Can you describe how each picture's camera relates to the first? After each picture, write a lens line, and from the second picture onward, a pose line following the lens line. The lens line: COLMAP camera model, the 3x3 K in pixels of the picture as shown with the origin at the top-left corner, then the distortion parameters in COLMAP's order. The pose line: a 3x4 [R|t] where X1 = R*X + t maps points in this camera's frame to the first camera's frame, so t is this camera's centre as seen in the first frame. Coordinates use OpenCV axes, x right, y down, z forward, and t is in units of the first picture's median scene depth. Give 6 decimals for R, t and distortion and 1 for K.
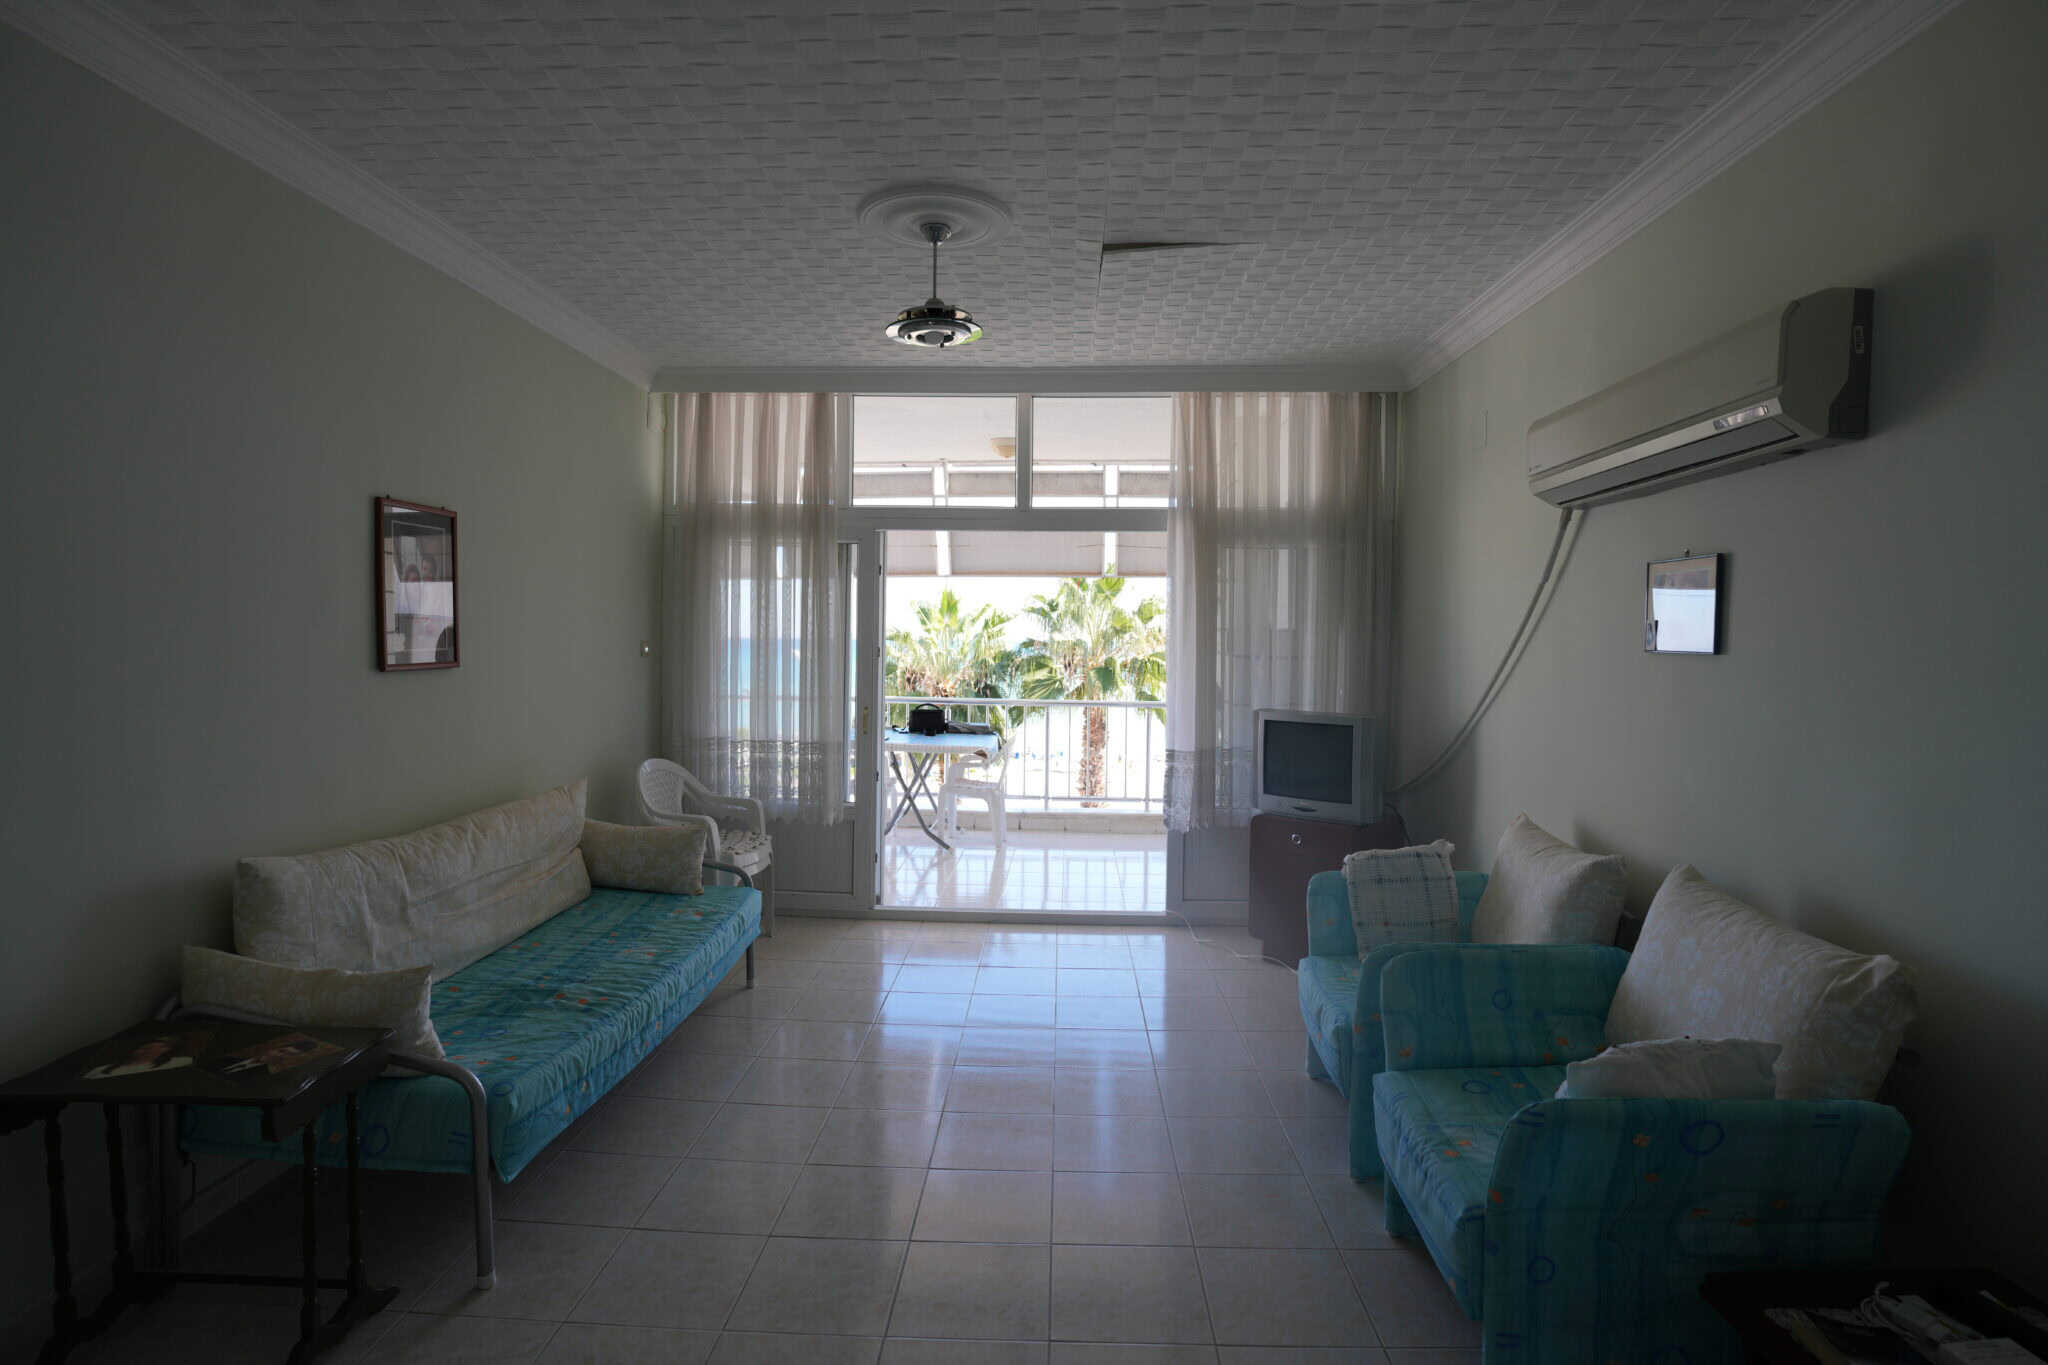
lens RADIAL K [[1005.1, 0, 1023.0], [0, 1005.1, 675.0], [0, 0, 1]] dist [-0.089995, 0.043411]
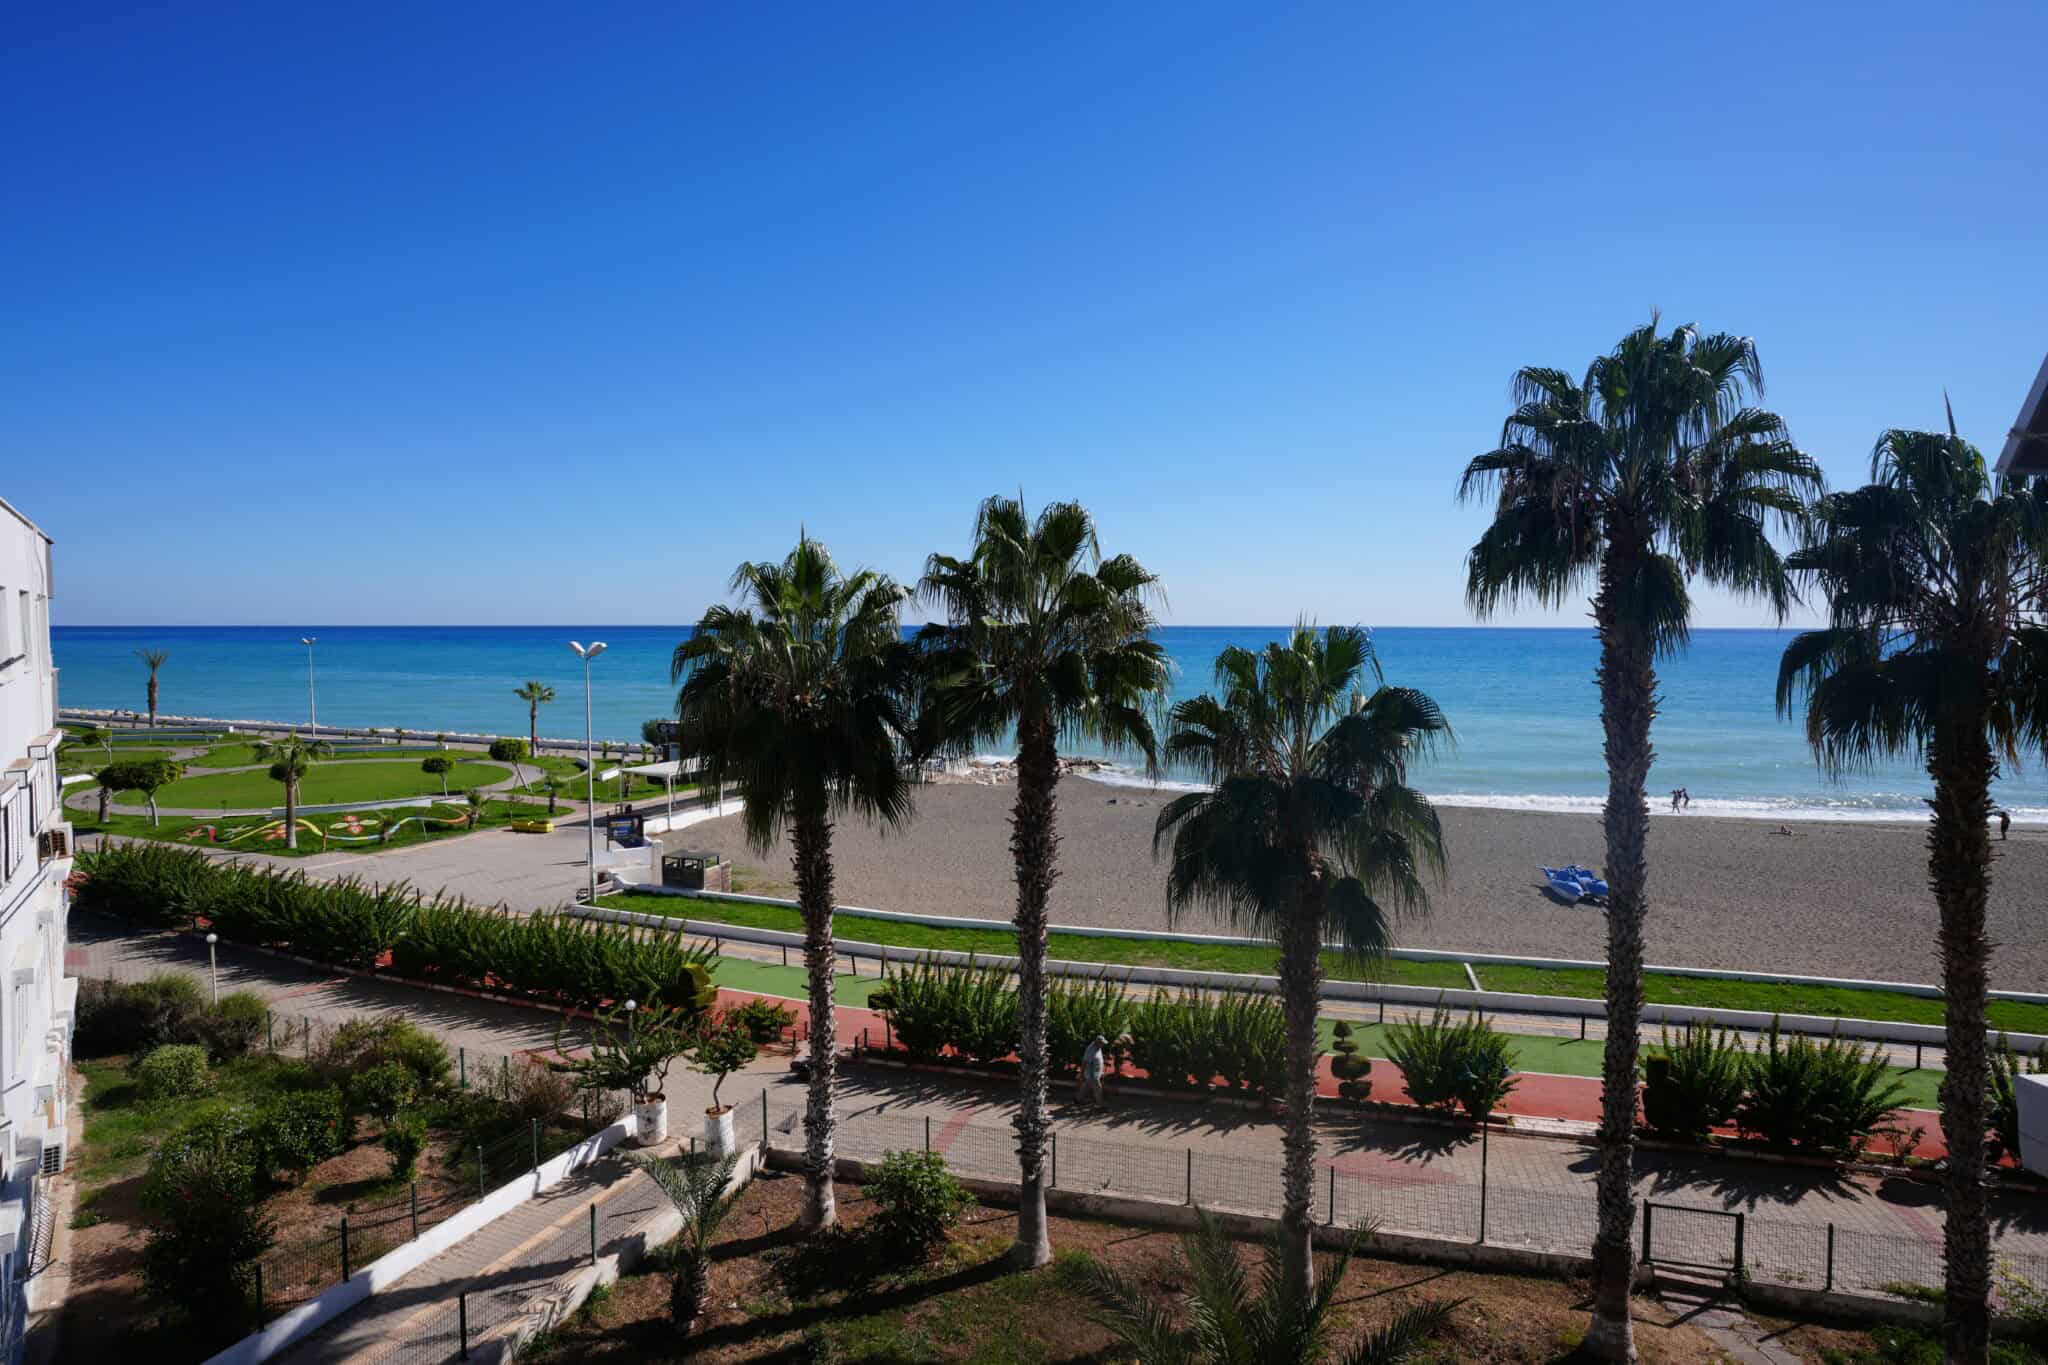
lens RADIAL K [[1091.3, 0, 1024.0], [0, 1091.3, 682.5], [0, 0, 1]] dist [-0.068025, 0.045326]
pose [[0.986554, -0.019338, 0.162289, -0.051993], [0.015436, 0.999562, 0.025268, -0.014540], [-0.162706, -0.022423, 0.986420, 0.280592]]
